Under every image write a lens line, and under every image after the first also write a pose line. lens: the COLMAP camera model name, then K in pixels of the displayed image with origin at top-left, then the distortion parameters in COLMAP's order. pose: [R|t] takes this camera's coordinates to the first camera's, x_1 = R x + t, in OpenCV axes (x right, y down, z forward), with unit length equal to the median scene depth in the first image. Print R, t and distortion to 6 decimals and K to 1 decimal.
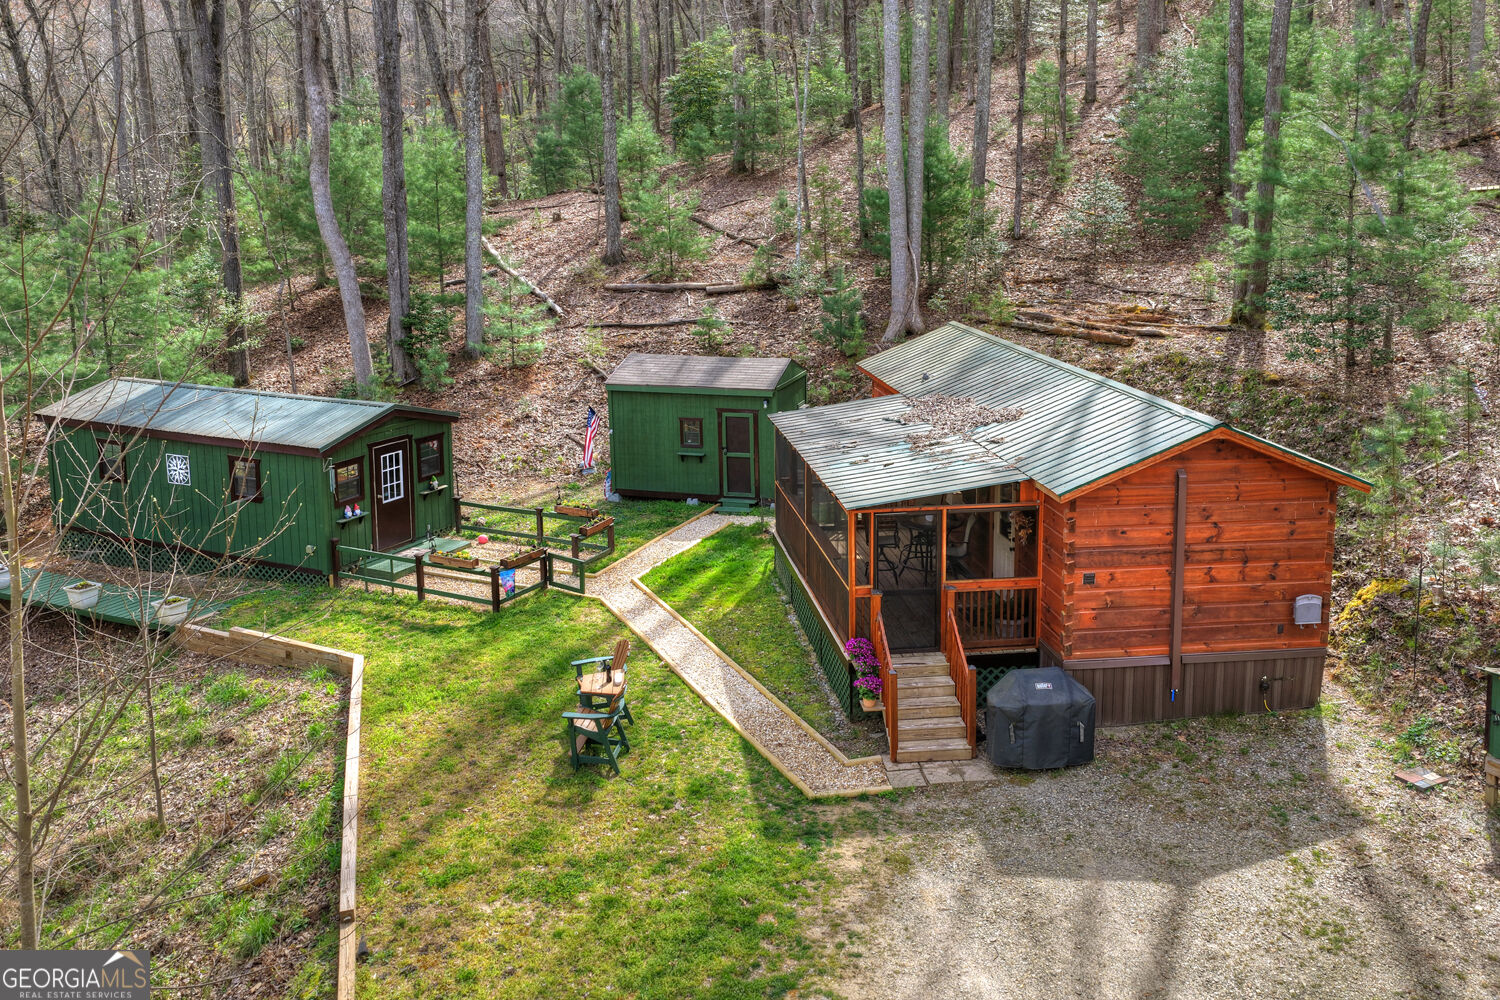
lens RADIAL K [[1290.4, 0, 750.0], [0, 1290.4, 500.0], [0, 0, 1]] dist [-0.004880, 0.010984]
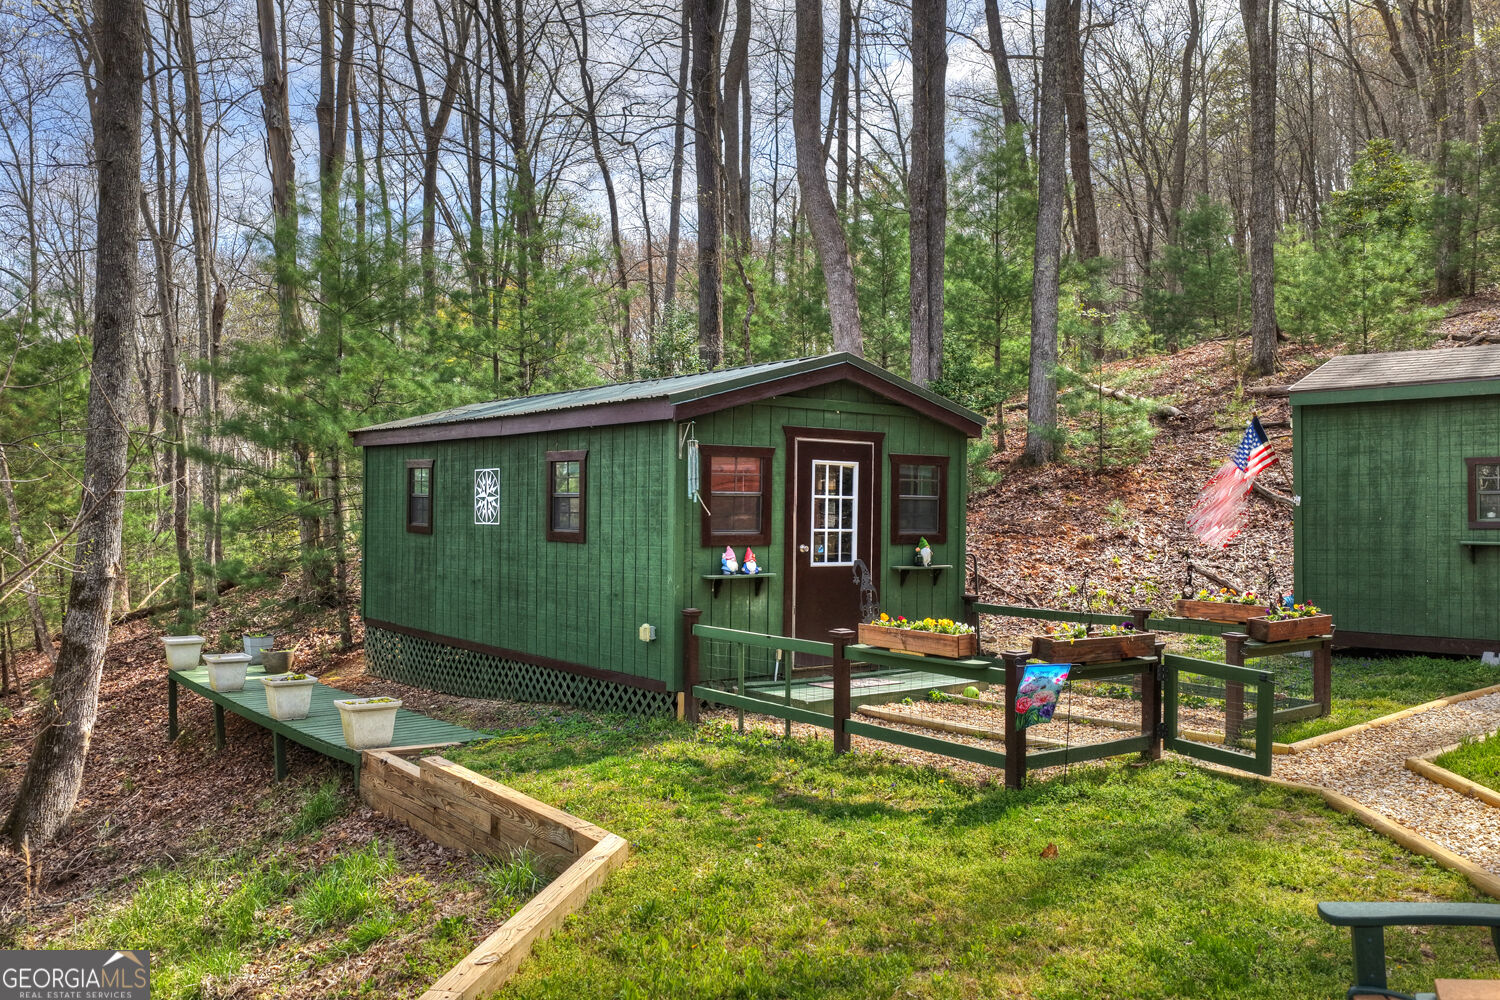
lens RADIAL K [[1281.3, 0, 755.0], [0, 1281.3, 406.3], [0, 0, 1]] dist [-0.001015, 0.007465]
pose [[0.901067, -0.014016, -0.433453, -0.131609], [-0.122450, 0.950587, -0.285290, 0.121164], [0.416033, 0.310142, 0.854826, 0.790551]]
